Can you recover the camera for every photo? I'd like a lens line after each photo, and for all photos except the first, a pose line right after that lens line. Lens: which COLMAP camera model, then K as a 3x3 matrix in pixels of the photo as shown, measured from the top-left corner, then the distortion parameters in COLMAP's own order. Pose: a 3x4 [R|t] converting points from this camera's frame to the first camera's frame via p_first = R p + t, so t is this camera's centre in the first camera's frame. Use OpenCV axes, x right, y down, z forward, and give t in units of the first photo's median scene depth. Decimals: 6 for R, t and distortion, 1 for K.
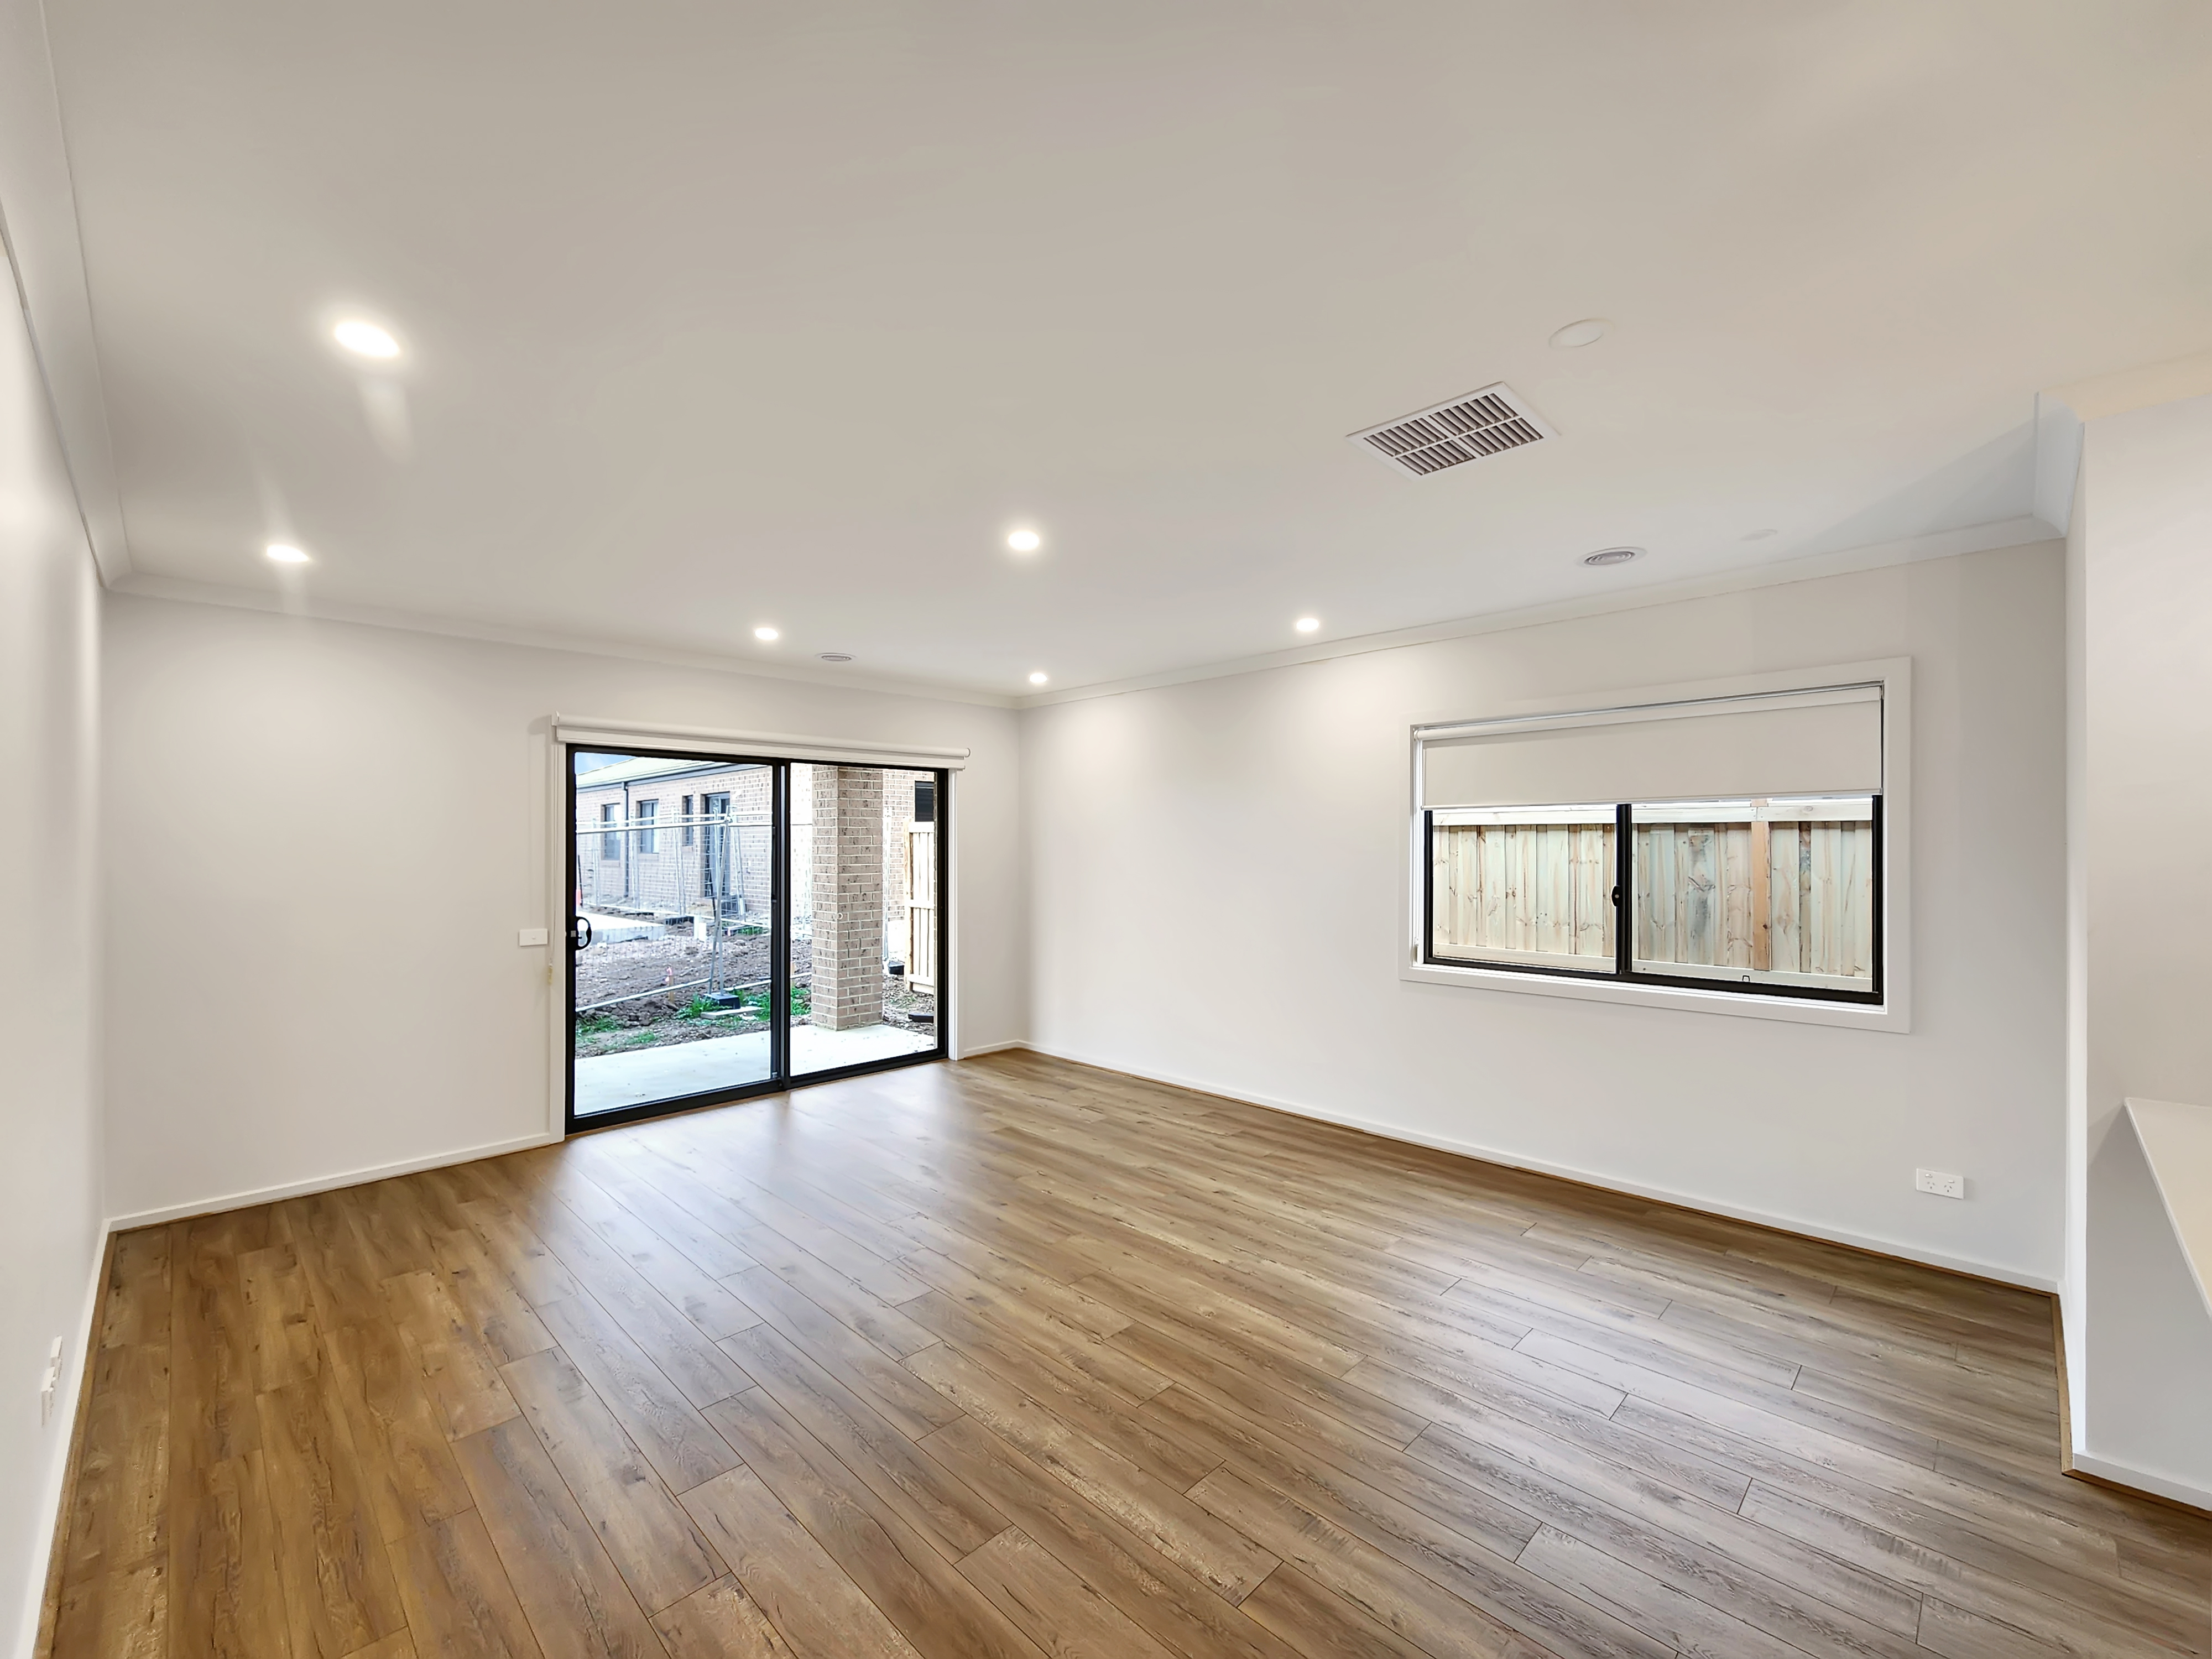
lens RADIAL K [[919.3, 0, 1102.4], [0, 919.3, 842.1], [0, 0, 1]] dist [0.001849, -0.001020]
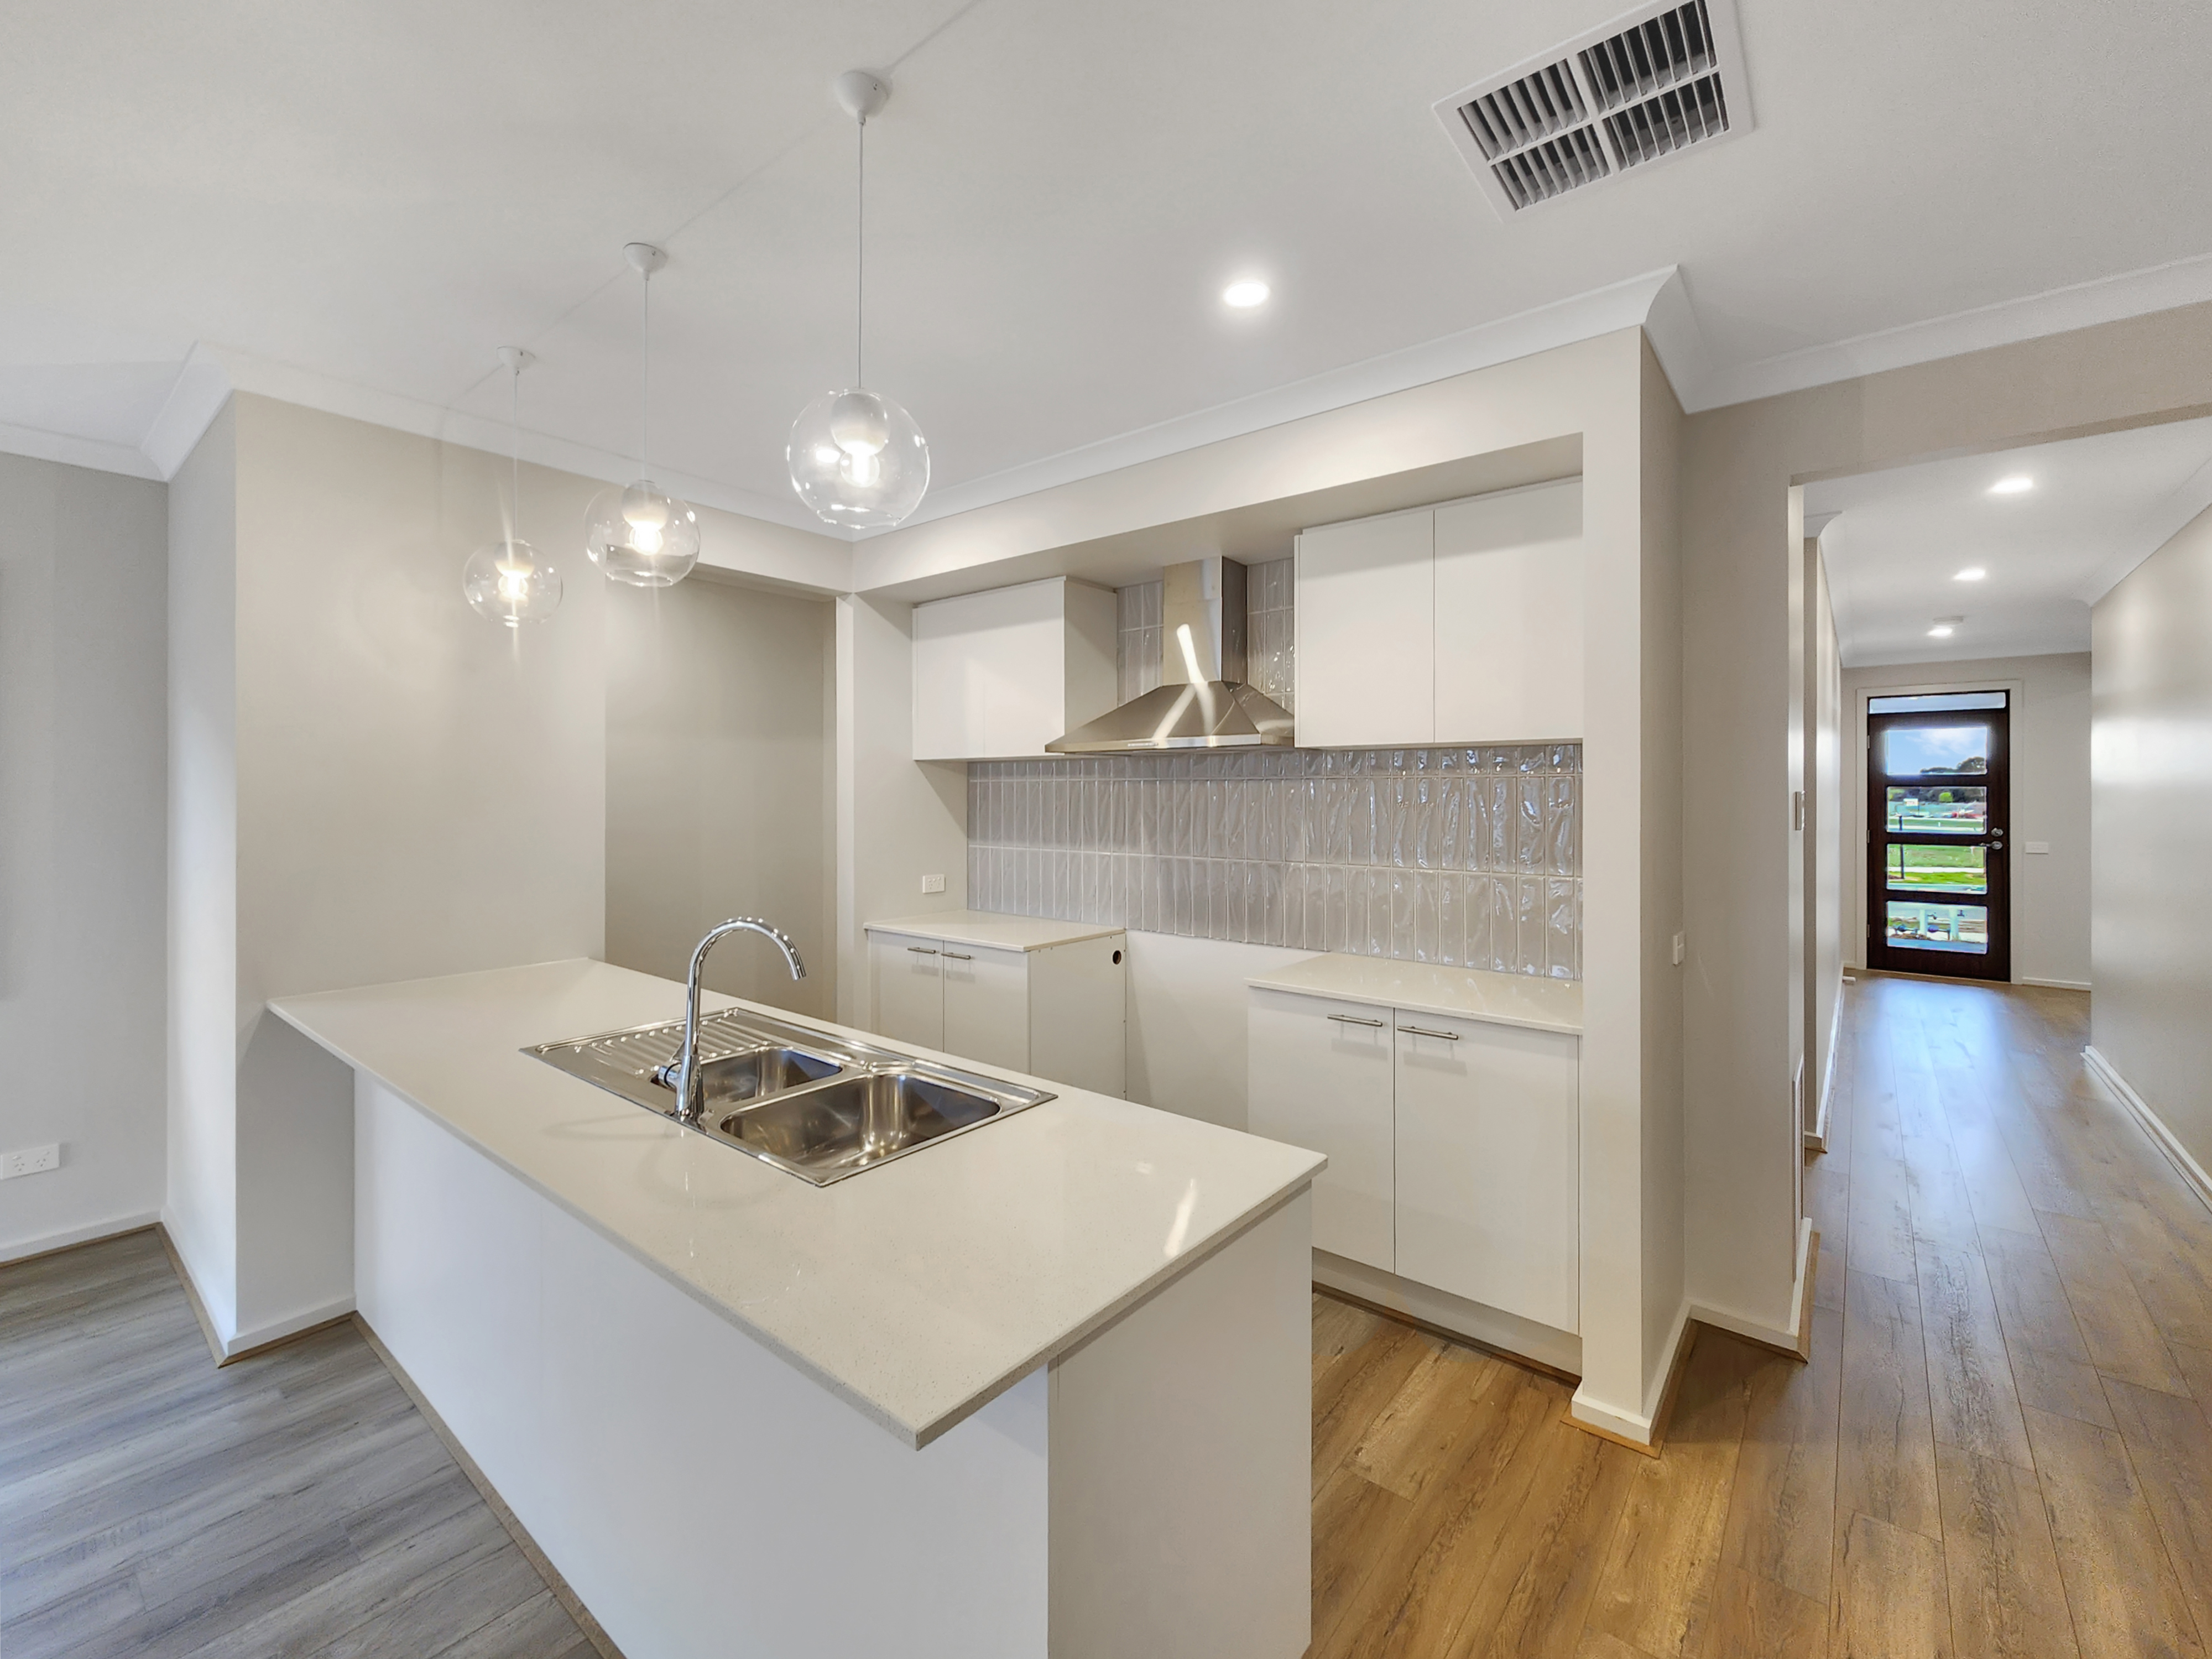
lens RADIAL K [[919.3, 0, 1088.1], [0, 919.3, 789.6], [0, 0, 1]] dist [0.001849, -0.001020]
pose [[-0.082905, 0.007007, 0.996533, -0.109563], [-0.006311, 0.999952, -0.007557, 0.014411], [-0.996538, -0.006916, -0.082856, 0.081008]]
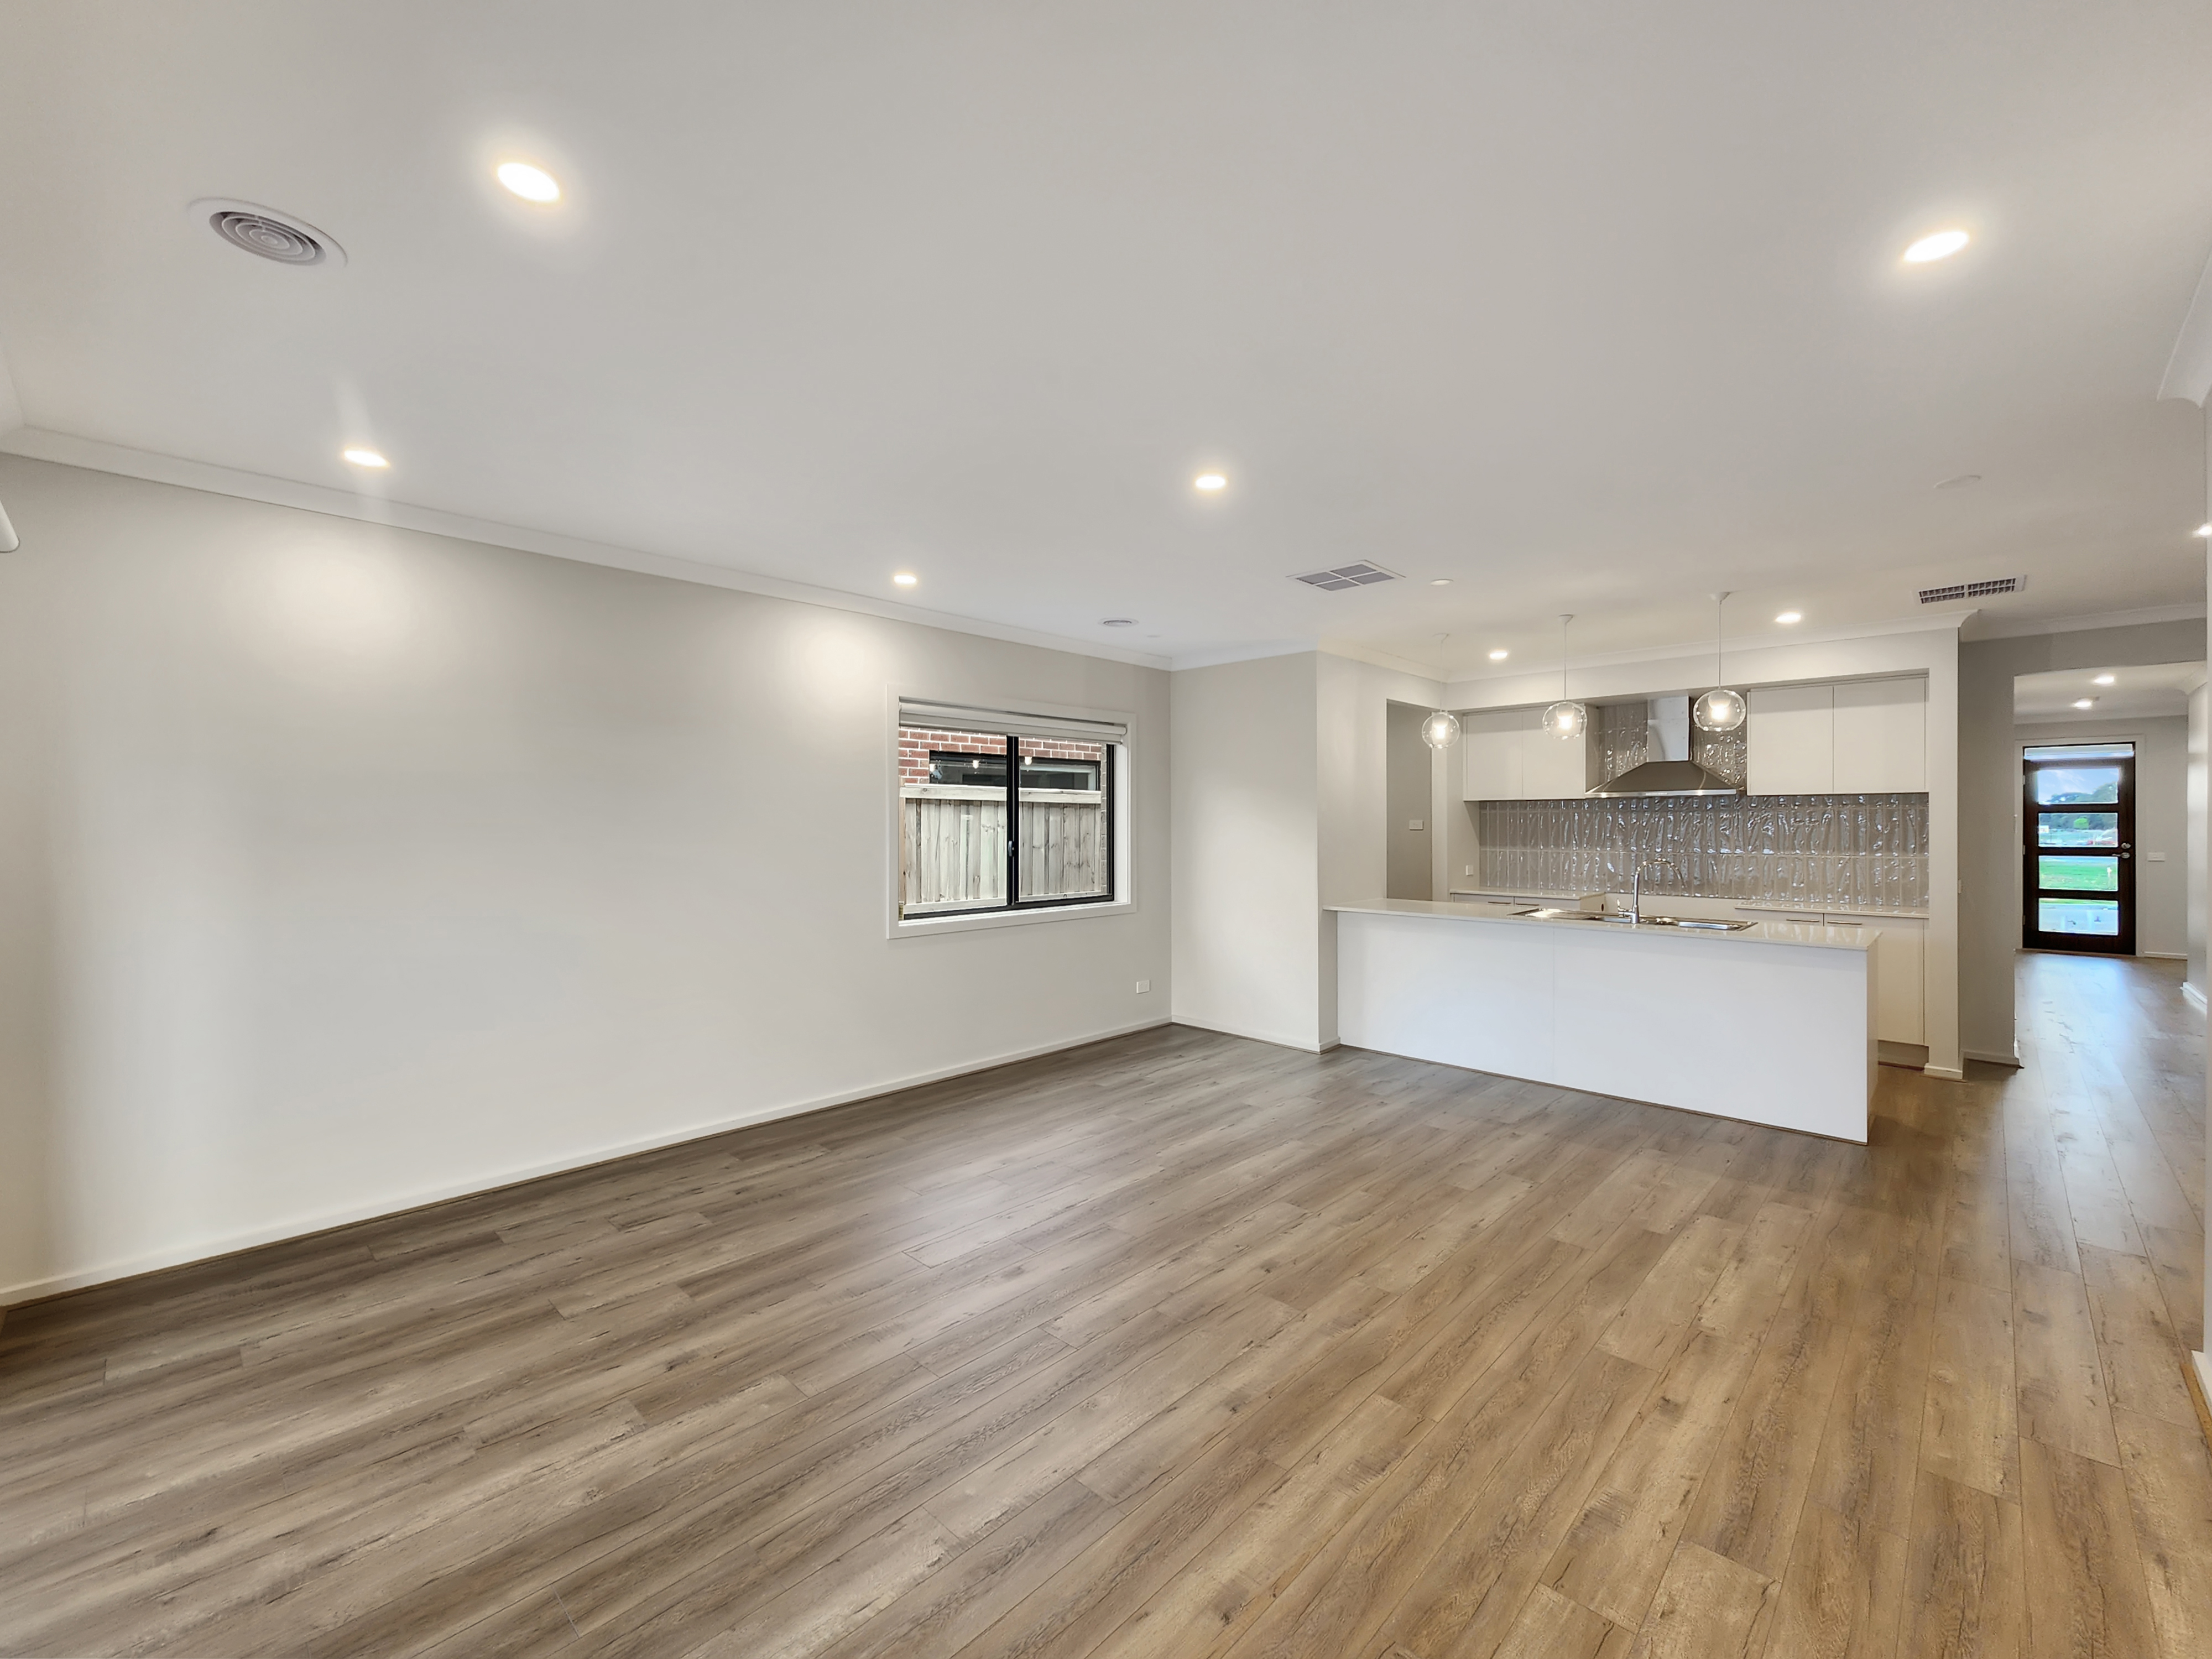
lens RADIAL K [[919.3, 0, 1100.7], [0, 919.3, 825.2], [0, 0, 1]] dist [0.001849, -0.001020]
pose [[-0.016540, 0.000828, 0.999863, -1.058557], [-0.002814, 0.999996, -0.000874, 0.030726], [-0.999859, -0.002828, -0.016538, 1.144920]]
